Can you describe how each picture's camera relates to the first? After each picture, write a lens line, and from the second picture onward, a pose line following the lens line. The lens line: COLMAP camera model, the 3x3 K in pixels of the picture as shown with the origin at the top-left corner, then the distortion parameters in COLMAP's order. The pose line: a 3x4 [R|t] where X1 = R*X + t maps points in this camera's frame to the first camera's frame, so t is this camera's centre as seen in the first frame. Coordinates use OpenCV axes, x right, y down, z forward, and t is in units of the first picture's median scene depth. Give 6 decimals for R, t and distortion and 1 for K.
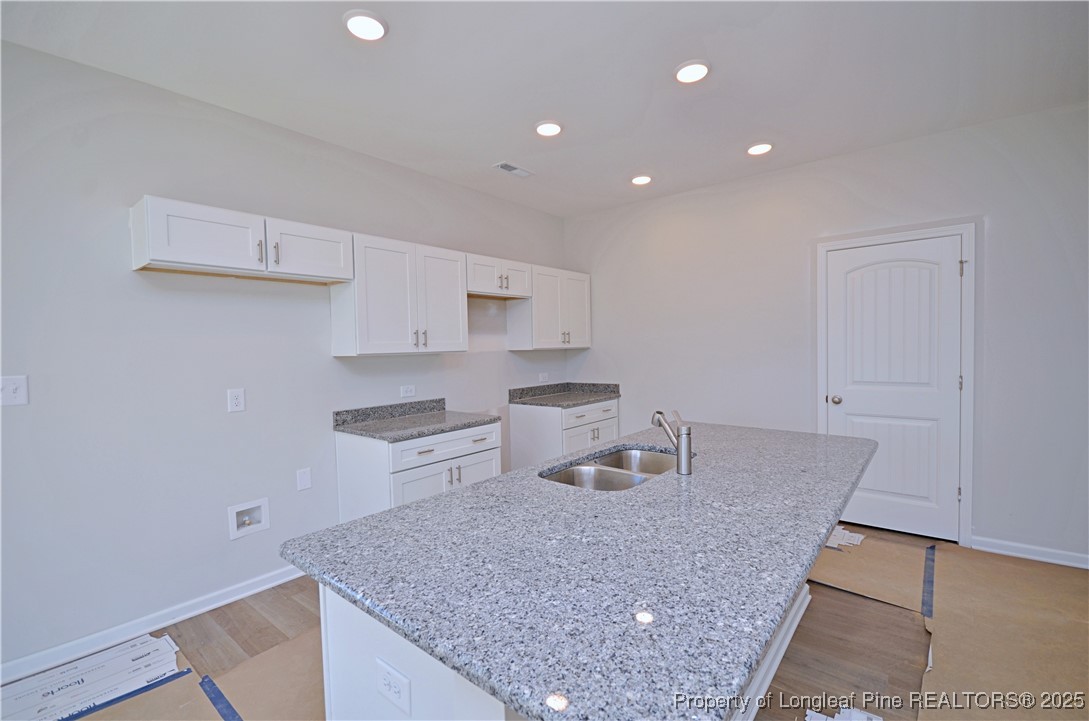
lens RADIAL K [[476.1, 0, 541.3], [0, 476.1, 362.1], [0, 0, 1]] dist [0.001980, -0.006962]
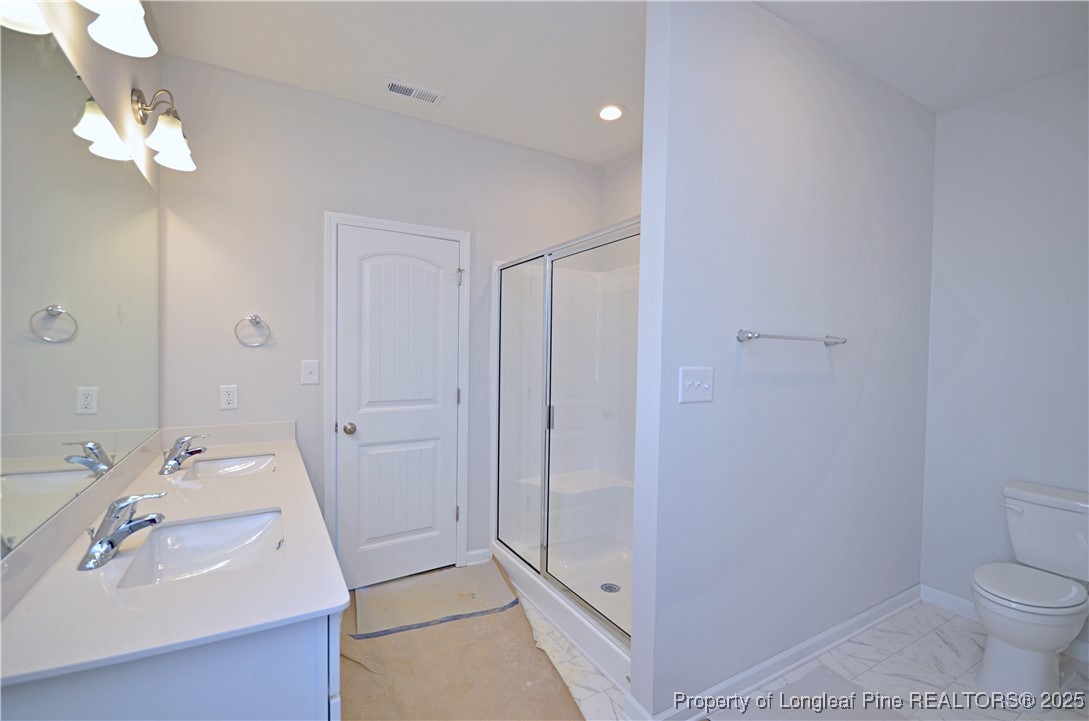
lens RADIAL K [[476.1, 0, 540.0], [0, 476.1, 365.9], [0, 0, 1]] dist [0.001980, -0.006962]
pose [[0.356189, 0.006705, 0.934390, 0.045500], [0.013807, 0.999827, -0.012438, -0.004123], [-0.934312, 0.017332, 0.356035, 0.502817]]
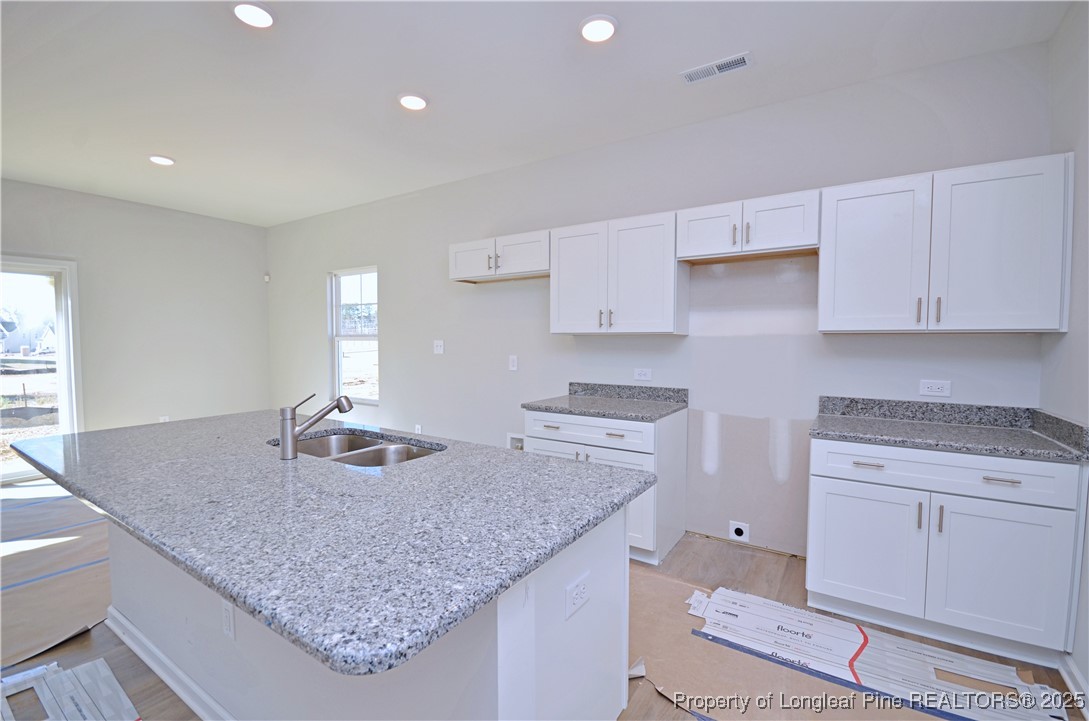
lens RADIAL K [[476.1, 0, 543.6], [0, 476.1, 362.7], [0, 0, 1]] dist [0.001980, -0.006962]
pose [[0.104248, 0.069677, -0.992108, 0.731342], [-0.038325, 0.997083, 0.065999, -0.020024], [0.993813, 0.031142, 0.106614, 0.804559]]
